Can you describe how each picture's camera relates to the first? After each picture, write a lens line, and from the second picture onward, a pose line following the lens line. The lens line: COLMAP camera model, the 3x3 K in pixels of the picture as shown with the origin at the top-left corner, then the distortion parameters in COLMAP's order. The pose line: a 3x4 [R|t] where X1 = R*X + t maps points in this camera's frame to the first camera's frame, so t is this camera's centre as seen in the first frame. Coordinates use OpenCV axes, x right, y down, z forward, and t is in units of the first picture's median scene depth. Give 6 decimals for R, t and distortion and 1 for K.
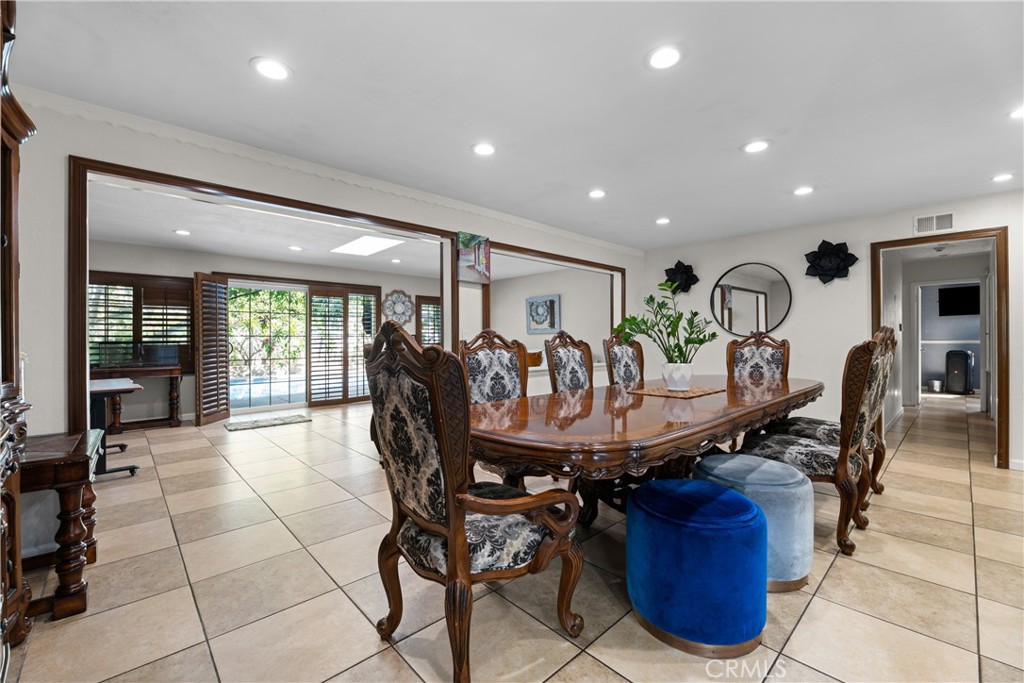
lens RADIAL K [[422.3, 0, 516.1], [0, 422.3, 329.4], [0, 0, 1]] dist [-0.000406, -0.000163]
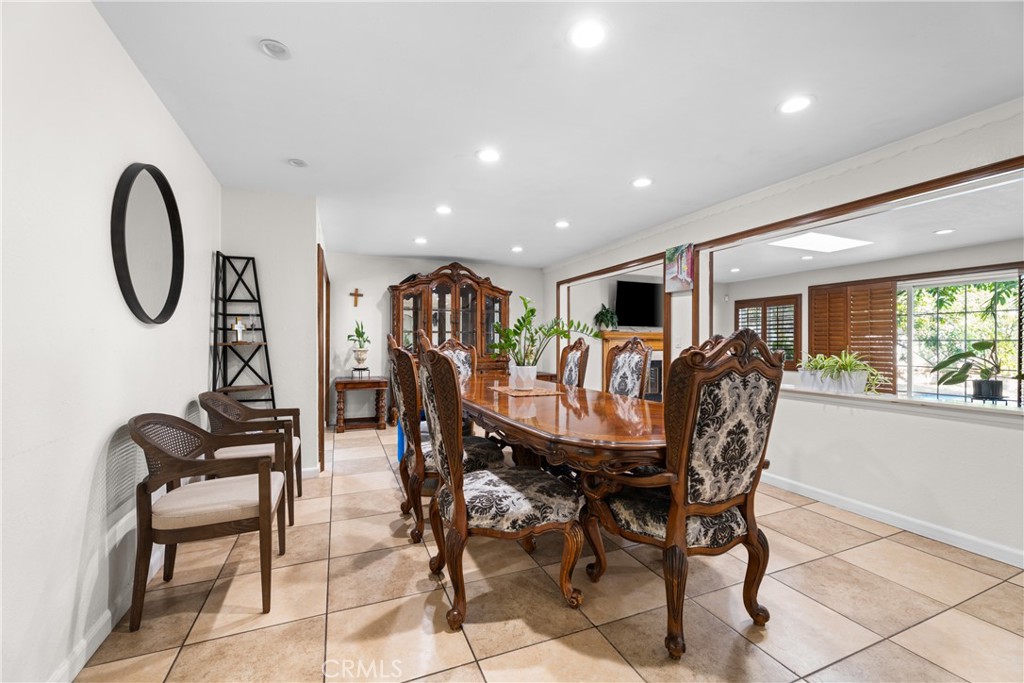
lens RADIAL K [[414.7, 0, 512.0], [0, 414.7, 341.5], [0, 0, 1]] dist [-0.000145, -0.000006]
pose [[-0.353826, 0.002796, -0.935307, 1.149426], [0.015699, 0.999872, -0.002949, 0.013298], [0.935179, -0.015727, -0.353825, 1.095401]]
